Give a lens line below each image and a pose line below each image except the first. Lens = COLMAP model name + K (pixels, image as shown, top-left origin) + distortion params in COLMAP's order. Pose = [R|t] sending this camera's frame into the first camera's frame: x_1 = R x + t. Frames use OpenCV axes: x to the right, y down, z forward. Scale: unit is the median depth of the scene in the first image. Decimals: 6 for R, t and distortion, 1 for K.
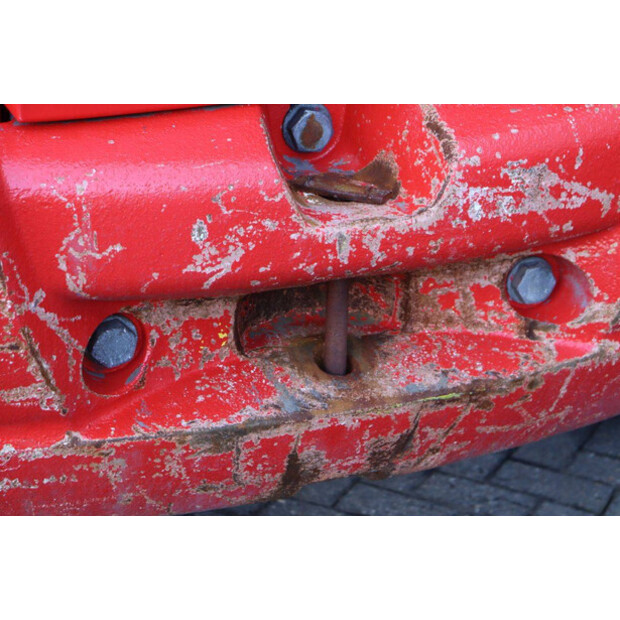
lens RADIAL K [[1436.0, 0, 310.0], [0, 1436.0, 310.0], [0, 0, 1]] dist [0.380449, 0.054970]
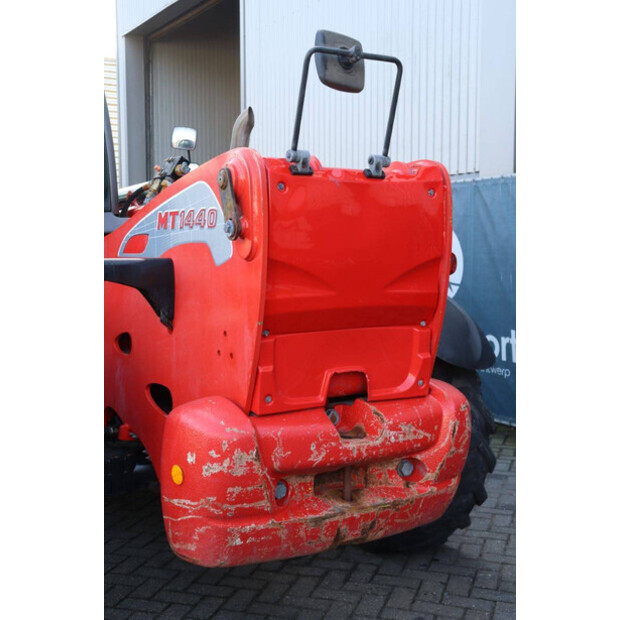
lens RADIAL K [[869.2, 0, 310.0], [0, 869.2, 310.0], [0, 0, 1]] dist [0.072452, 0.010708]
pose [[0.982585, -0.026429, 0.183927, -0.387748], [0.083599, 0.946875, -0.310547, 0.230050], [-0.165948, 0.320515, 0.932594, -0.780436]]
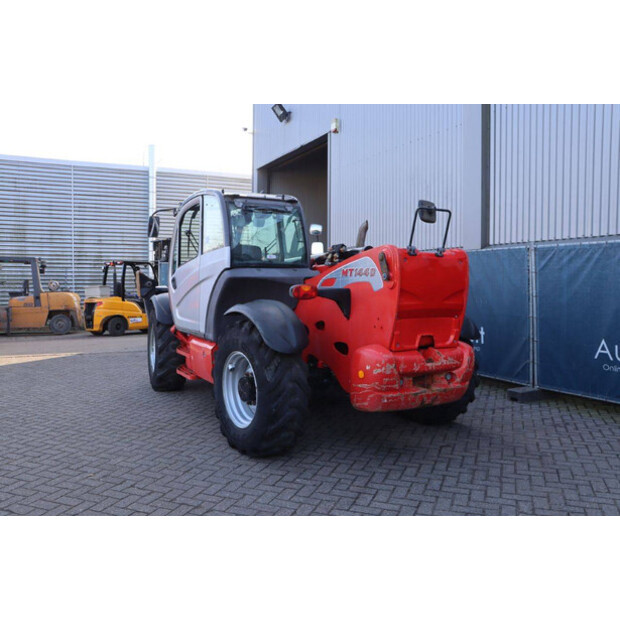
lens RADIAL K [[540.6, 0, 310.0], [0, 540.6, 310.0], [0, 0, 1]] dist [-0.169916, 0.161794]
pose [[0.991629, -0.012819, 0.128481, -0.922549], [0.055939, 0.939479, -0.338008, 0.565367], [-0.116373, 0.342365, 0.932332, -1.584094]]
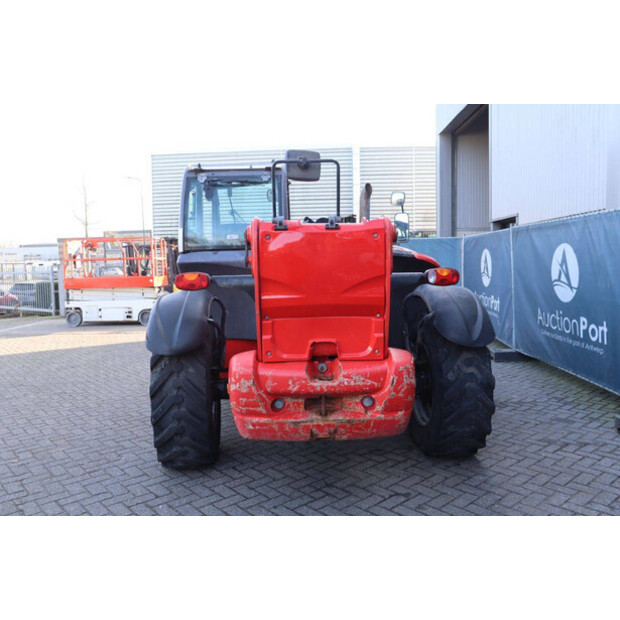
lens RADIAL K [[540.6, 0, 310.0], [0, 540.6, 310.0], [0, 0, 1]] dist [-0.169916, 0.161794]
pose [[0.936767, 0.003215, -0.349939, 0.663376], [-0.108257, 0.953571, -0.281037, 0.236322], [0.332789, 0.301150, 0.893622, -0.843122]]
